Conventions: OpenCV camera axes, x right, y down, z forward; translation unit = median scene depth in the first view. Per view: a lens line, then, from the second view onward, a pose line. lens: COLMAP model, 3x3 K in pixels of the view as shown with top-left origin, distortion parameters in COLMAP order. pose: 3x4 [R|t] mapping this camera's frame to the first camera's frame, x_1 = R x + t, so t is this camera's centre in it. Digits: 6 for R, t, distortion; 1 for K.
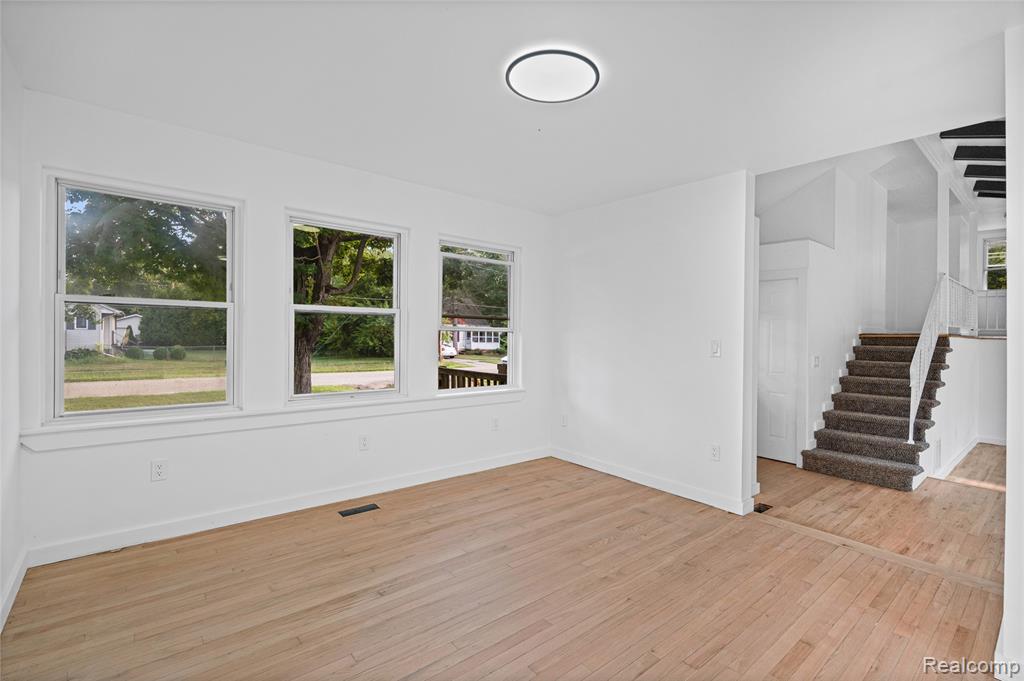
lens RADIAL K [[462.3, 0, 522.0], [0, 462.3, 333.6], [0, 0, 1]] dist [-0.002194, -0.000496]
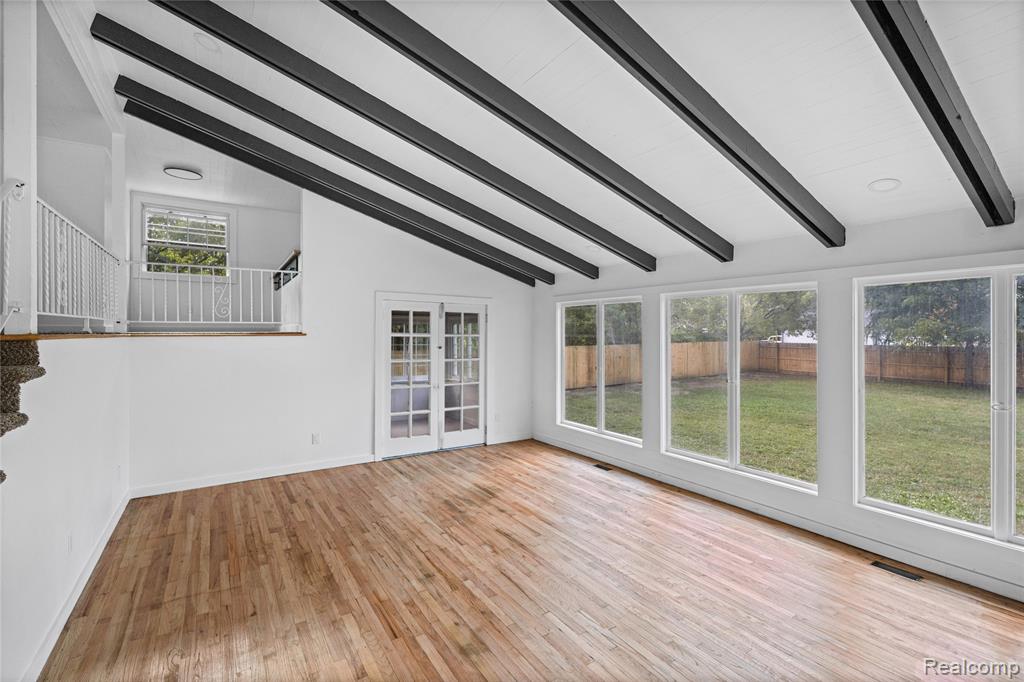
lens RADIAL K [[462.3, 0, 522.0], [0, 462.3, 334.1], [0, 0, 1]] dist [-0.002194, -0.000496]
pose [[0.115023, -0.018002, 0.993200, 0.872616], [-0.001534, 0.999831, 0.018300, -0.009338], [-0.993362, -0.003628, 0.114976, 0.803626]]
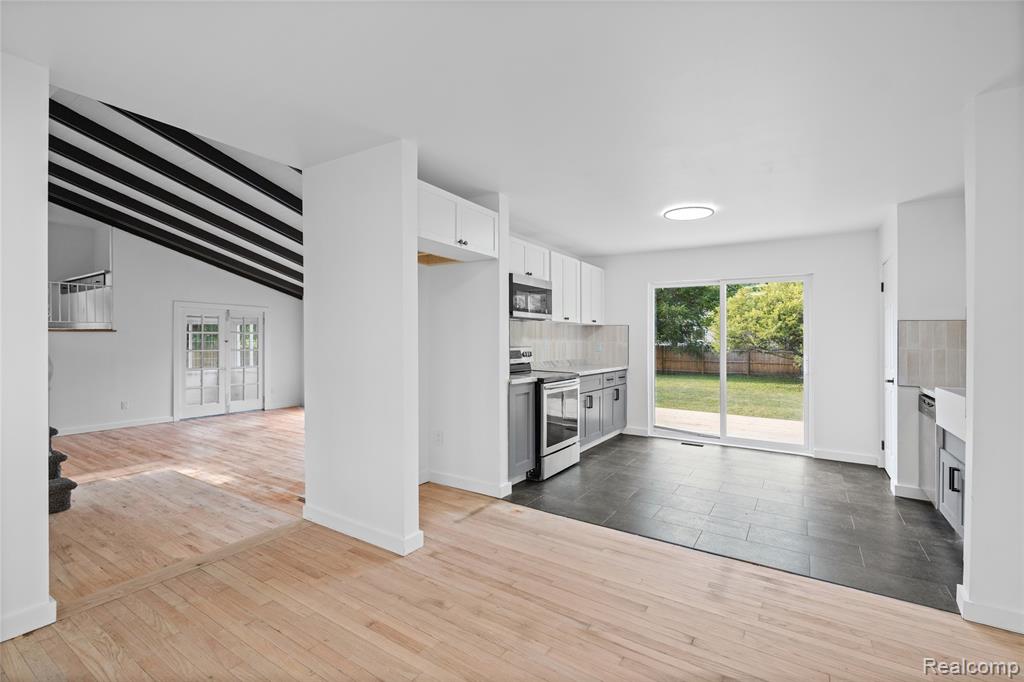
lens RADIAL K [[451.6, 0, 512.0], [0, 451.6, 341.0], [0, 0, 1]] dist [-0.001104, -0.000070]
pose [[-0.283392, -0.027005, 0.958624, -0.239153], [-0.012820, 0.999621, 0.024370, -0.006207], [-0.958918, -0.005383, -0.283631, 0.517512]]
